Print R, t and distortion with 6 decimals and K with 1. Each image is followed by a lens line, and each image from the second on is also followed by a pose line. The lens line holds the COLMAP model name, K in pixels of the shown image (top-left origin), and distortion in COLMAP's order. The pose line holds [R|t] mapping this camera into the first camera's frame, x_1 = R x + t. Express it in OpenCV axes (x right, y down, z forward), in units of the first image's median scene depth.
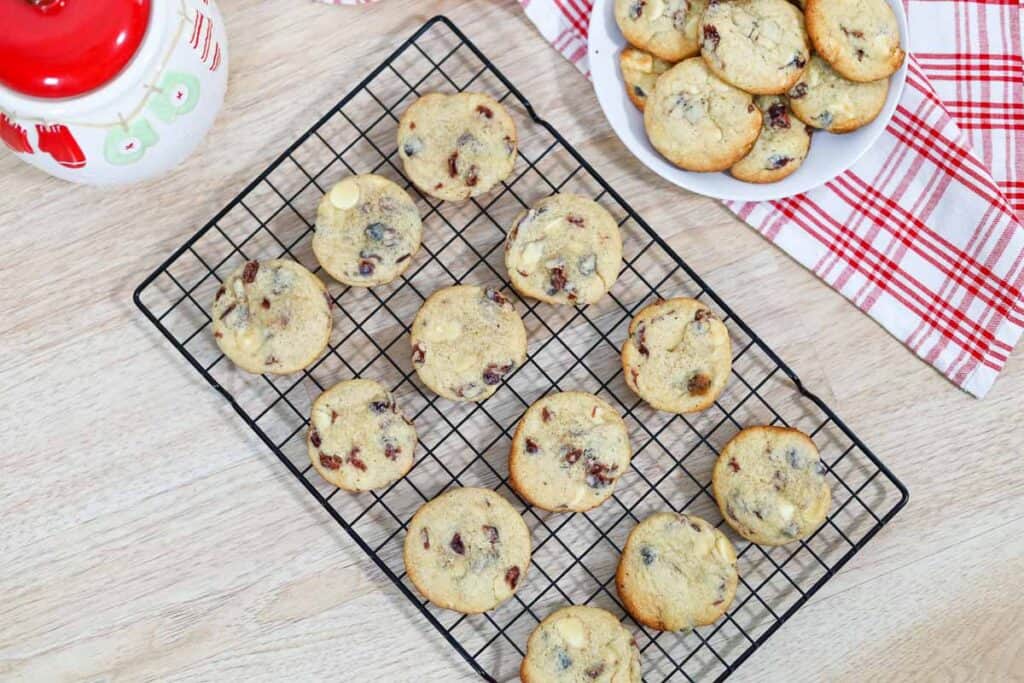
lens RADIAL K [[1667.3, 0, 478.3], [0, 1667.3, 393.6], [0, 0, 1]] dist [0.004747, 0.000000]
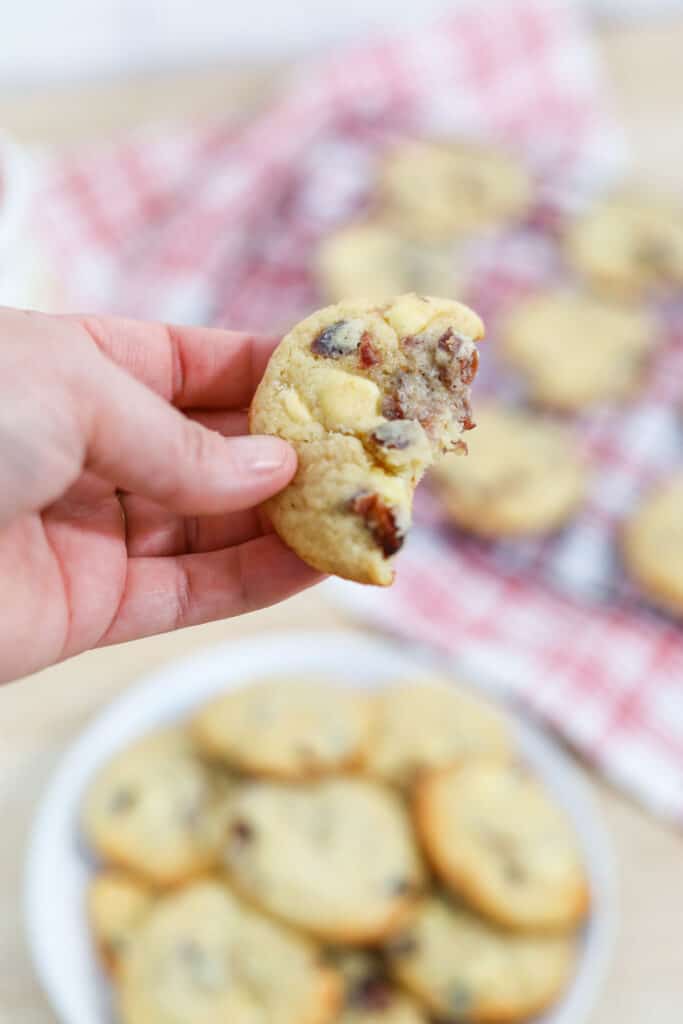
lens RADIAL K [[1667.3, 0, 338.8], [0, 1667.3, 507.4], [0, 0, 1]] dist [0.004747, 0.000000]
pose [[0.996250, 0.054474, 0.067221, 0.126495], [-0.004075, 0.805603, -0.592442, 0.022107], [-0.086426, 0.589946, 0.802804, 0.489580]]
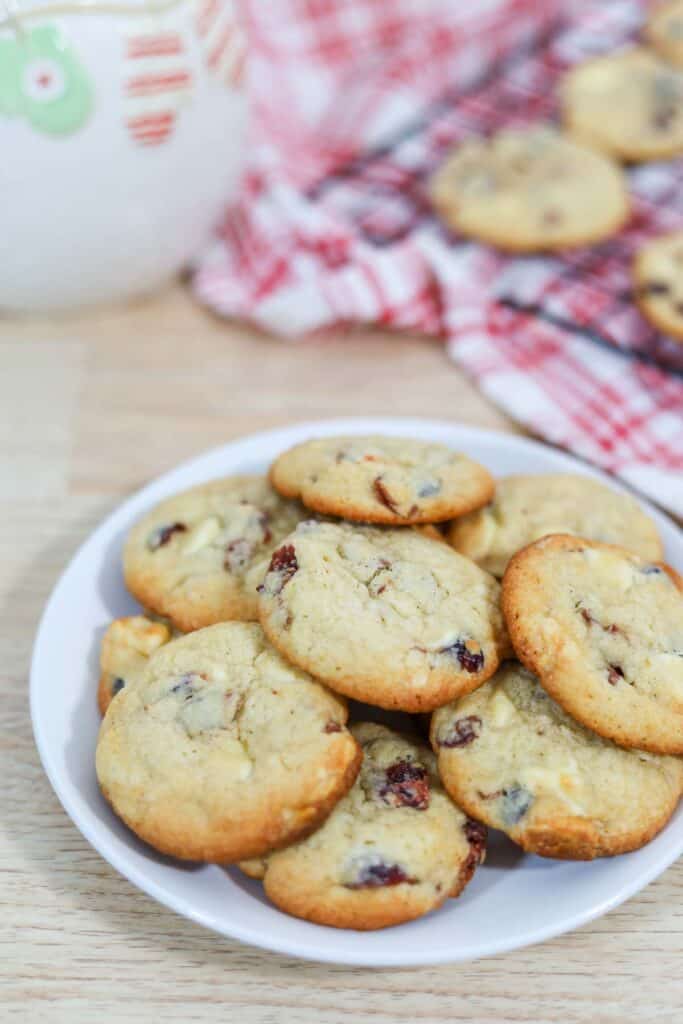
lens RADIAL K [[1667.3, 0, 323.9], [0, 1667.3, 522.3], [0, 0, 1]] dist [0.004747, 0.000000]
pose [[0.966238, 0.183591, -0.180774, 0.225167], [-0.257184, 0.729525, -0.633759, 0.054495], [0.015527, 0.658854, 0.752111, 0.650607]]
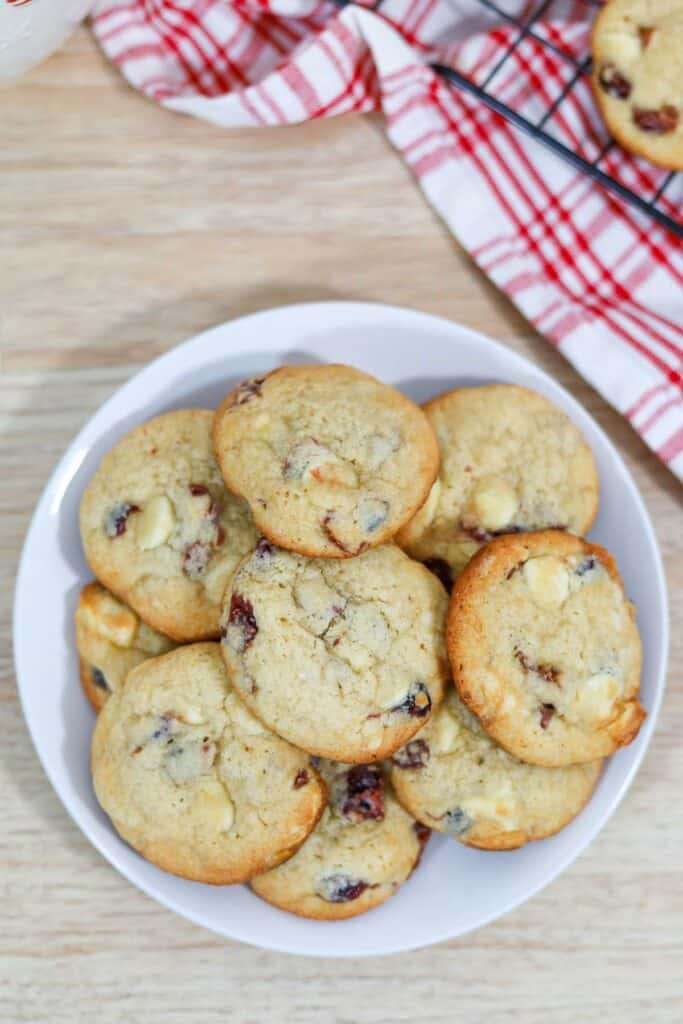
lens RADIAL K [[1667.3, 0, 334.4], [0, 1667.3, 515.4], [0, 0, 1]] dist [0.004747, 0.000000]
pose [[0.982089, 0.188148, 0.010084, 0.152816], [-0.187933, 0.981995, -0.019133, -0.235956], [-0.013502, 0.016895, 0.999766, 0.520135]]
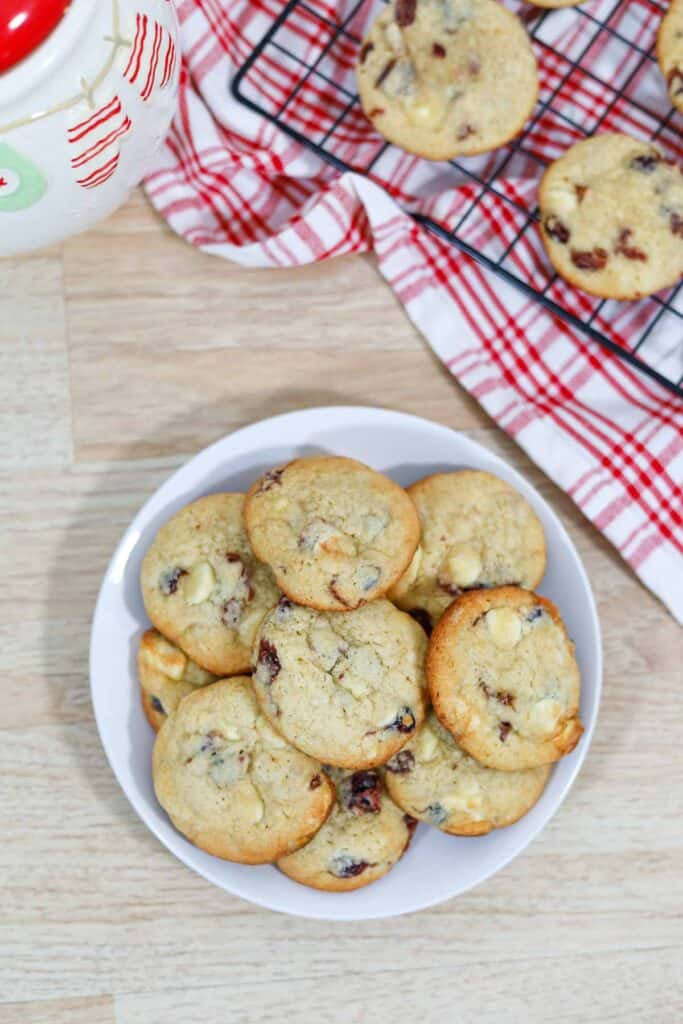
lens RADIAL K [[1667.3, 0, 330.7], [0, 1667.3, 506.3], [0, 0, 1]] dist [0.004747, 0.000000]
pose [[0.984182, 0.177111, -0.004109, 0.152527], [-0.177158, 0.983989, -0.019530, -0.258323], [0.000584, 0.019949, 0.999801, 0.381167]]
